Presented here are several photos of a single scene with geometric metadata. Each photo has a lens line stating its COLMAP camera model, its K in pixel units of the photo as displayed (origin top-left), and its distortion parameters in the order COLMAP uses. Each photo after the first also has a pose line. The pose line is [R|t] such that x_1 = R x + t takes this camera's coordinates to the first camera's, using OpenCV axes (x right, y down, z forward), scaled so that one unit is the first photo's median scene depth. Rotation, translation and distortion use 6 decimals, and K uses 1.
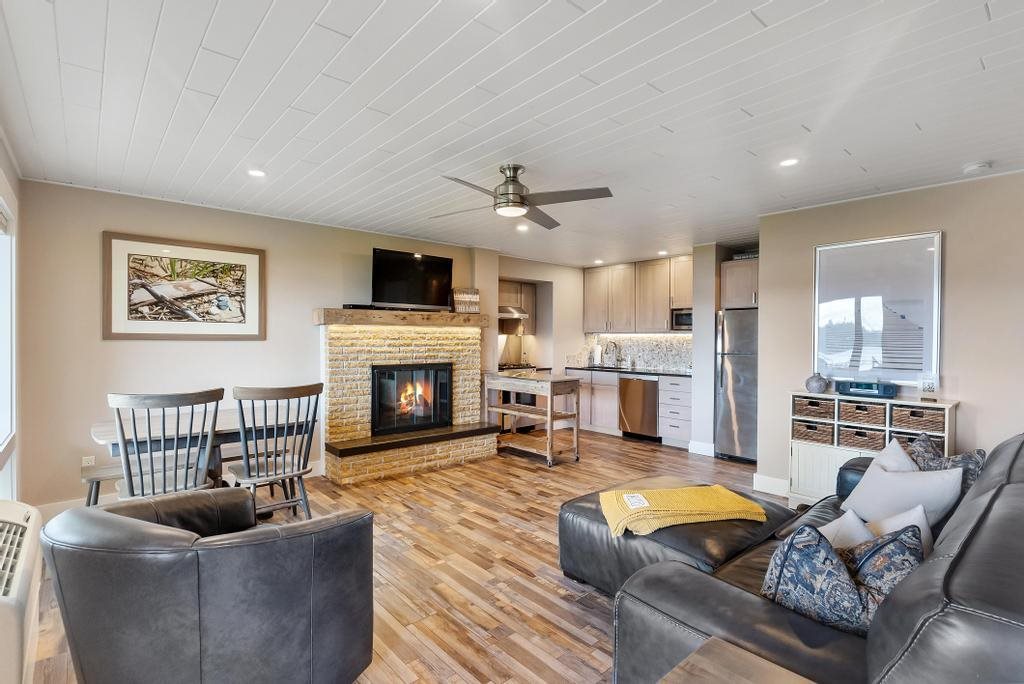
lens RADIAL K [[489.1, 0, 512.7], [0, 489.1, 341.1], [0, 0, 1]] dist [-0.002613, 0.001377]
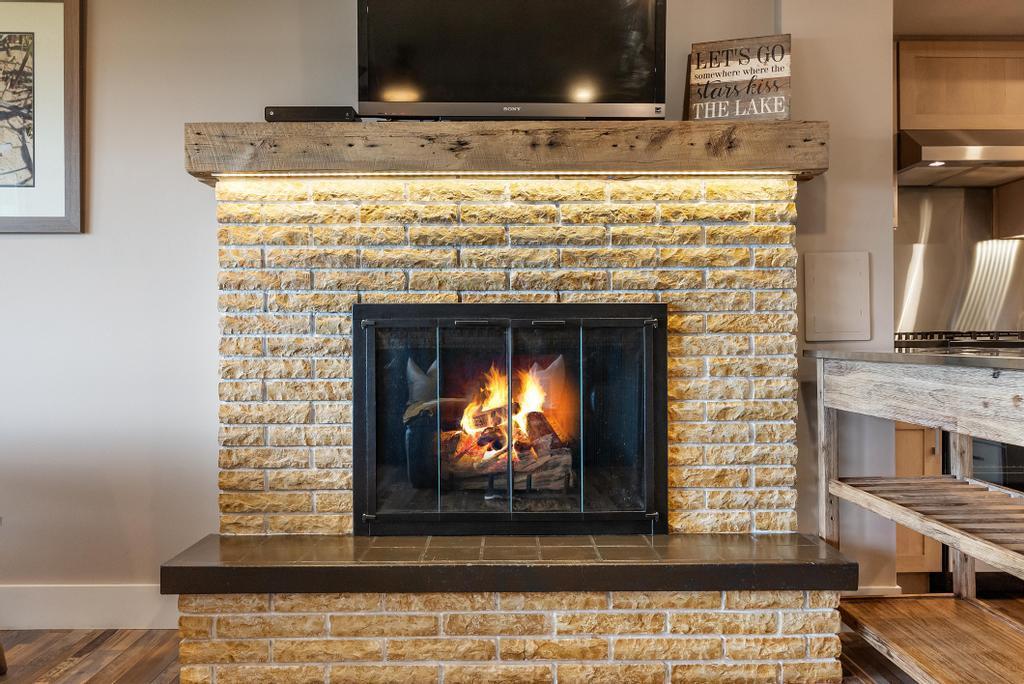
lens RADIAL K [[810.5, 0, 514.7], [0, 810.5, 347.0], [0, 0, 1]] dist [0.007298, -0.001194]
pose [[0.758913, -0.006096, -0.651164, 0.117691], [0.001365, 0.999969, -0.007770, 0.077233], [0.651191, 0.005007, 0.758897, 0.650285]]
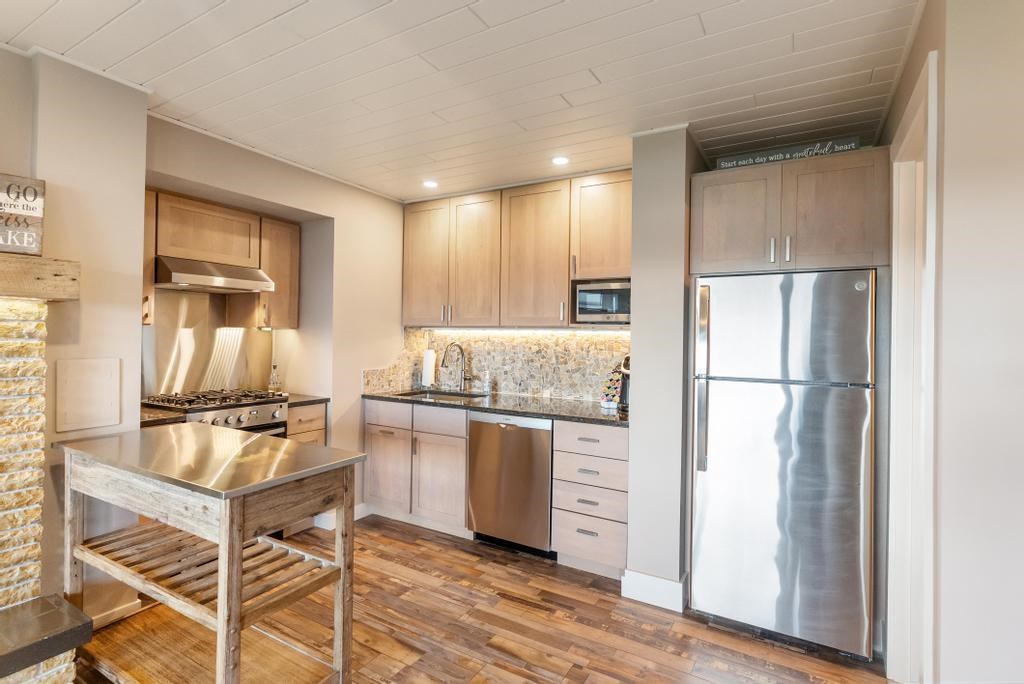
lens RADIAL K [[489.1, 0, 513.8], [0, 489.1, 333.3], [0, 0, 1]] dist [-0.002613, 0.001377]
pose [[0.950028, 0.013458, 0.311873, 0.141527], [-0.009927, 0.999867, -0.012907, -0.005953], [-0.312005, 0.009166, 0.950036, 0.687766]]
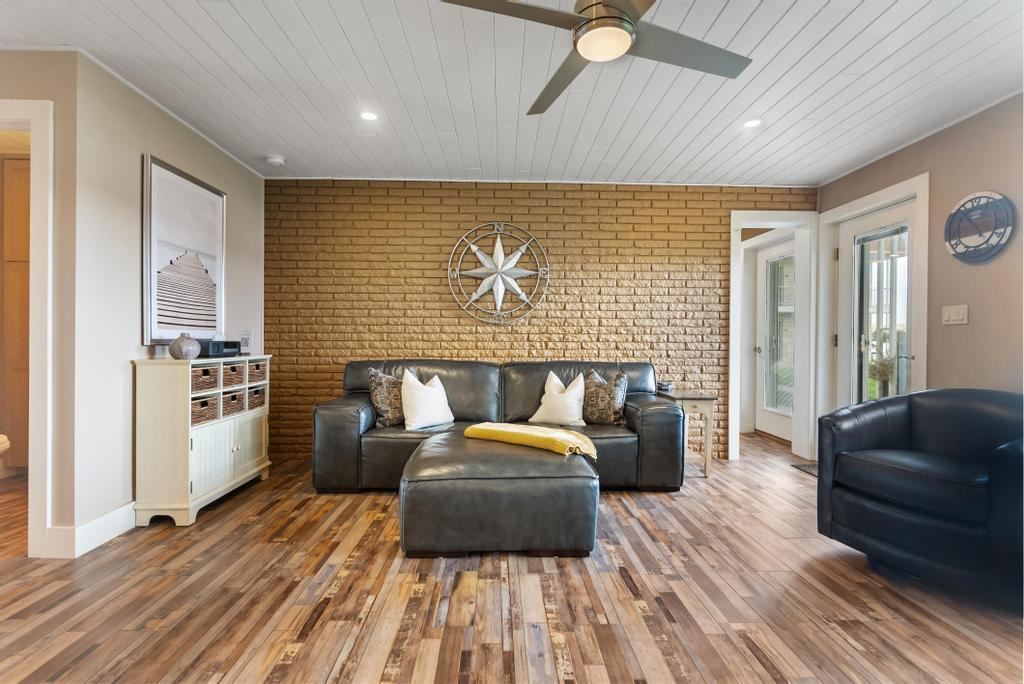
lens RADIAL K [[489.1, 0, 512.2], [0, 489.1, 337.0], [0, 0, 1]] dist [-0.002613, 0.001377]
pose [[-0.771370, -0.008604, 0.636329, -0.181281], [-0.006913, 0.999963, 0.005141, 0.047612], [-0.636350, -0.000433, -0.771400, 0.946101]]
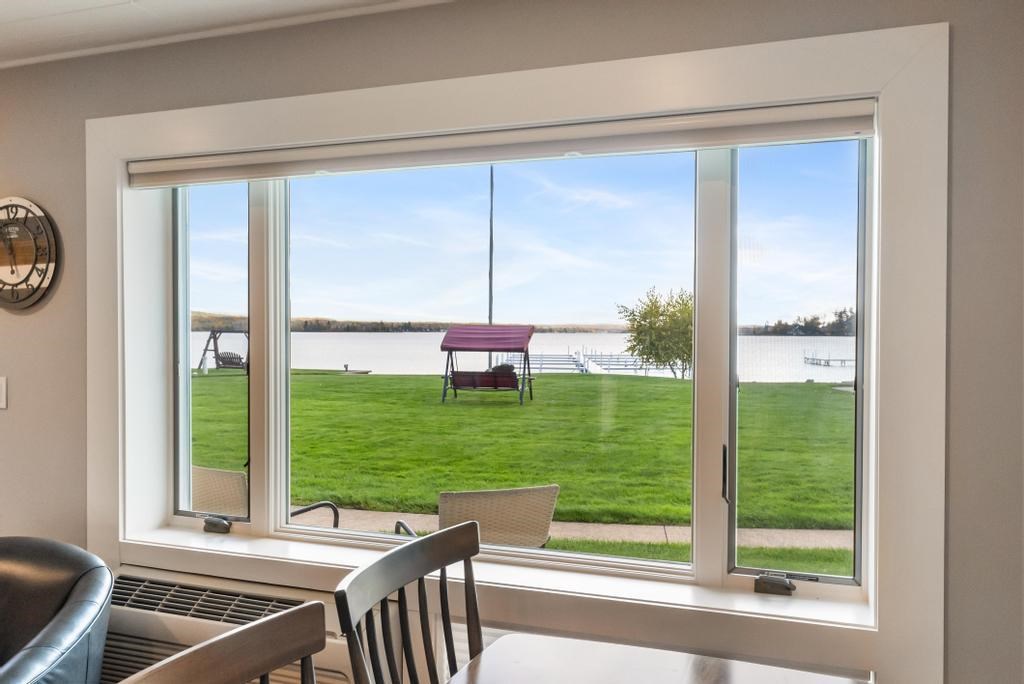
lens RADIAL K [[810.5, 0, 513.0], [0, 810.5, 340.9], [0, 0, 1]] dist [0.007298, -0.001194]
pose [[-0.869429, -0.004232, -0.494040, -0.258384], [-0.013535, 0.999792, 0.015254, -0.031400], [0.493873, 0.019949, -0.869305, 0.847449]]
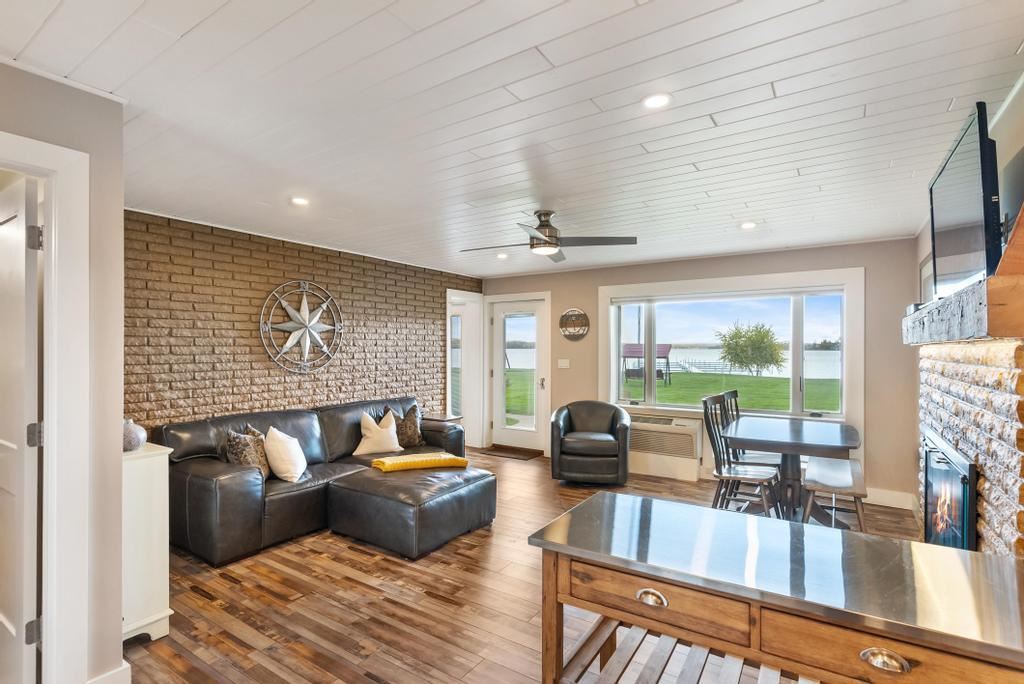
lens RADIAL K [[489.1, 0, 514.3], [0, 489.1, 348.6], [0, 0, 1]] dist [-0.002613, 0.001377]
pose [[-0.964083, -0.006046, -0.265534, 0.231513], [-0.008160, 0.999943, 0.006860, -0.026306], [0.265477, 0.008780, -0.964077, 1.306988]]
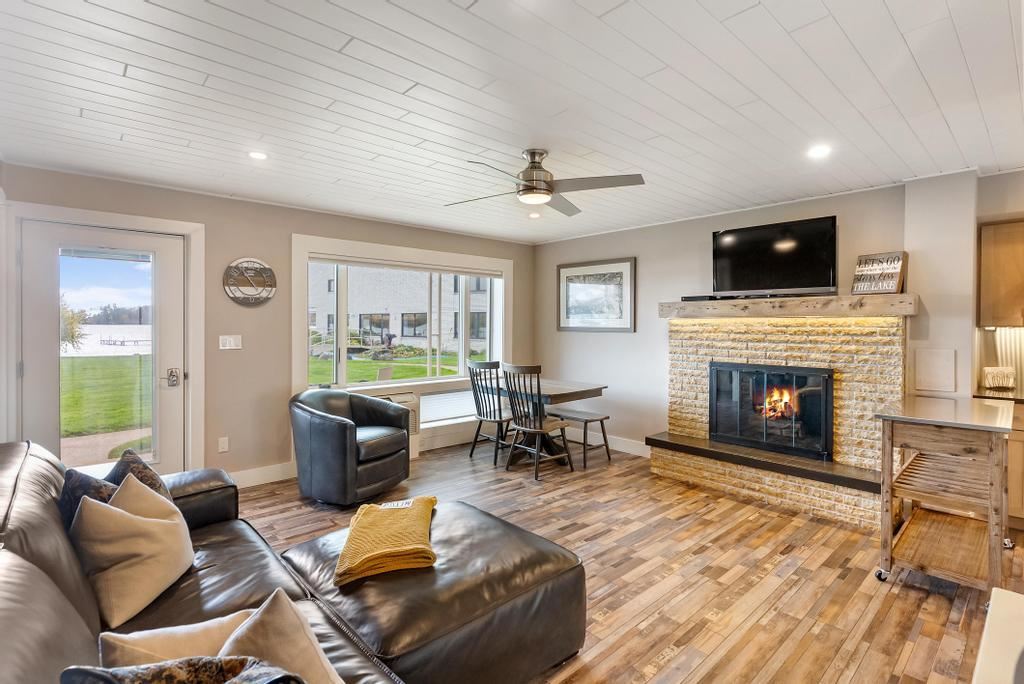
lens RADIAL K [[489.1, 0, 513.1], [0, 489.1, 330.2], [0, 0, 1]] dist [-0.002613, 0.001377]
pose [[0.022249, 0.007011, -0.999728, 0.588051], [-0.011246, 0.999914, 0.006762, -0.010321], [0.999689, 0.011092, 0.022326, 0.588449]]
